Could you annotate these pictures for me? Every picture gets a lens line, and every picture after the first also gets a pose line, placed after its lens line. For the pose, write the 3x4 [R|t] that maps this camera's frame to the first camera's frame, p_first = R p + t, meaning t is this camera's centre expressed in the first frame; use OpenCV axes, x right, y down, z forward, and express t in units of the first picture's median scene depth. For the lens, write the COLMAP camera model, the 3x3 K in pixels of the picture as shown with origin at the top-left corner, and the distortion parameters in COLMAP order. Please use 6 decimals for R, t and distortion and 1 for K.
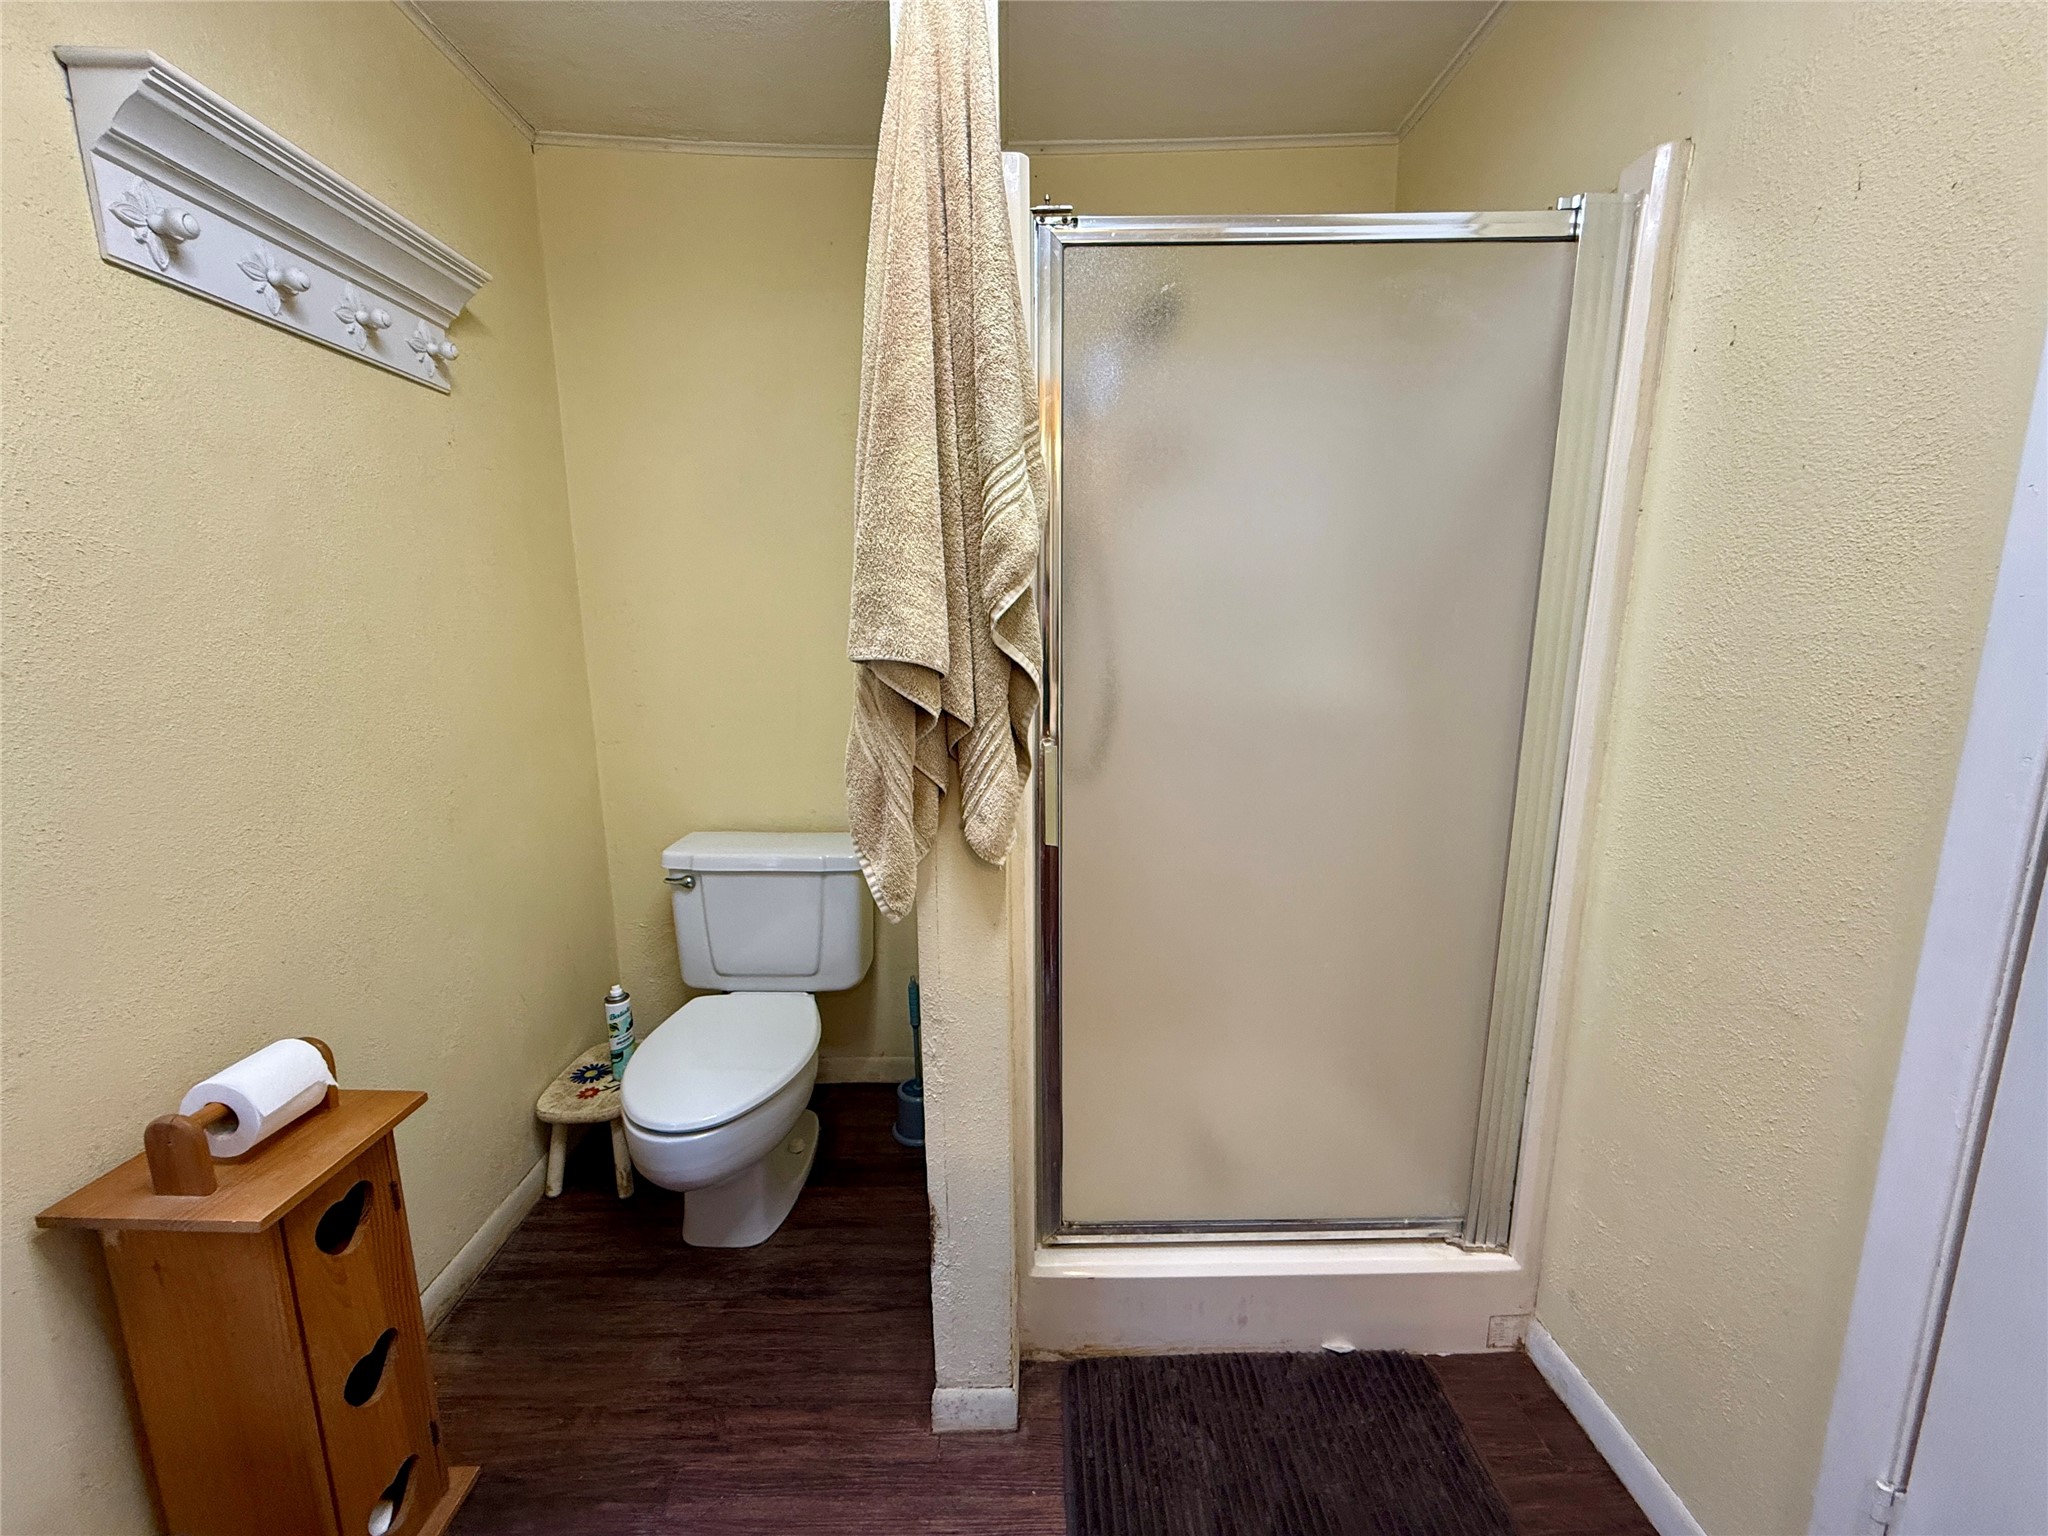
lens RADIAL K [[817.4, 0, 1021.0], [0, 817.4, 769.3], [0, 0, 1]] dist [0.001674, -0.000702]
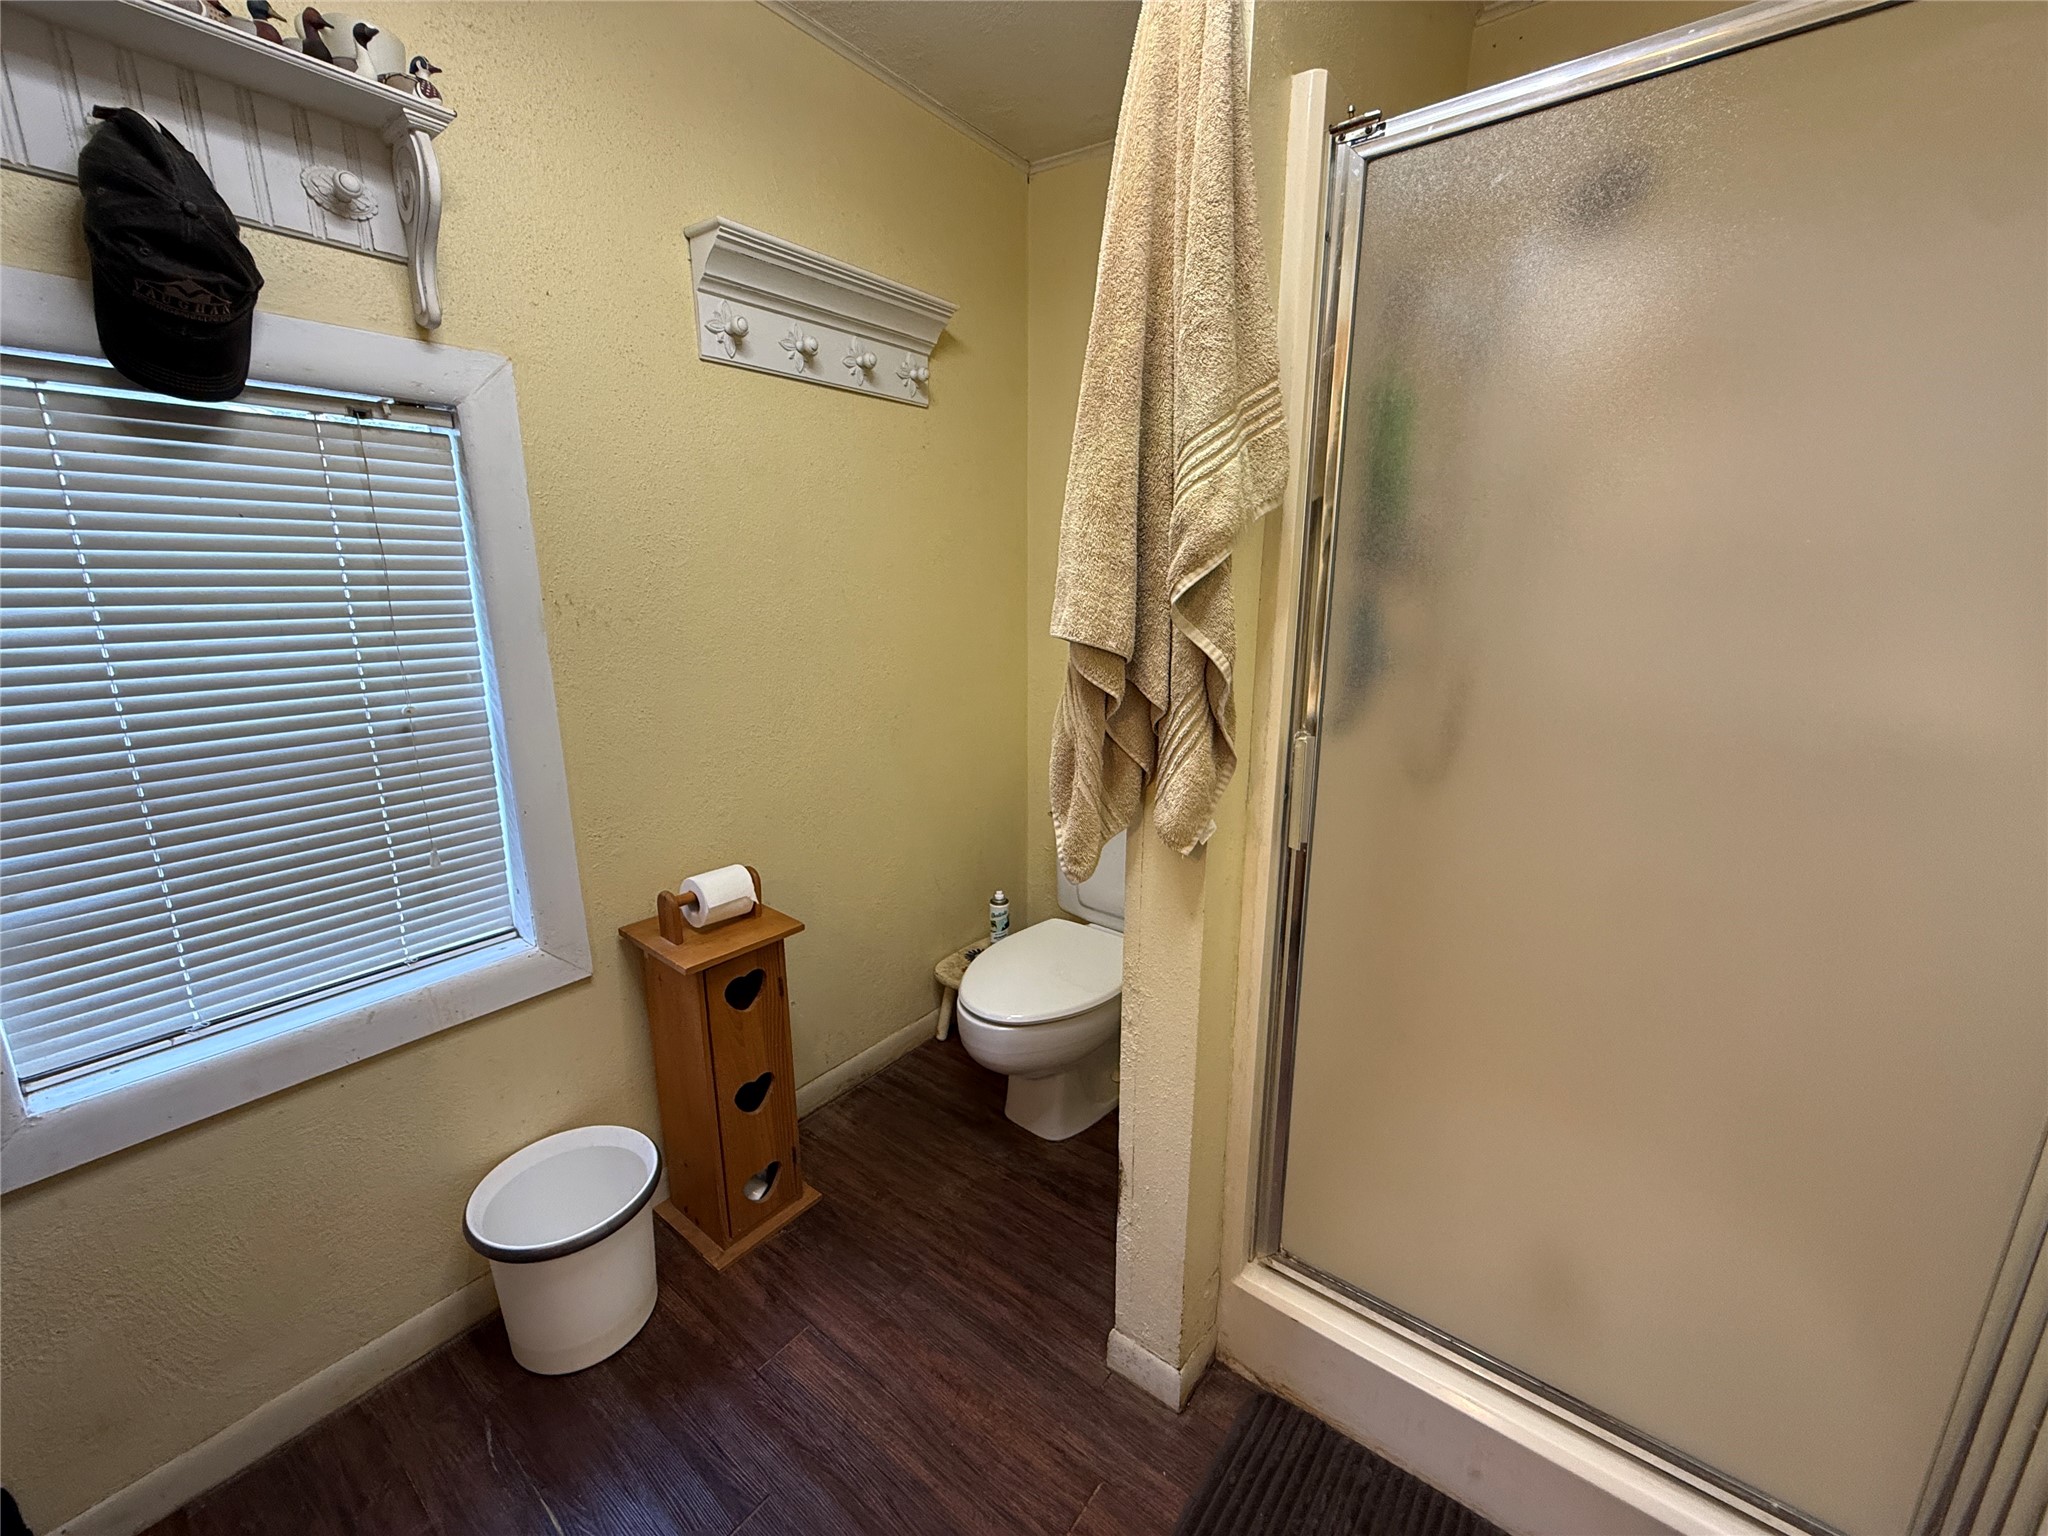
lens RADIAL K [[817.4, 0, 1015.9], [0, 817.4, 770.4], [0, 0, 1]] dist [0.001674, -0.000702]
pose [[0.782123, 0.152734, -0.604116, 0.368070], [-0.120501, 0.988267, 0.093848, -0.046036], [0.611361, -0.000605, 0.791351, 0.096754]]
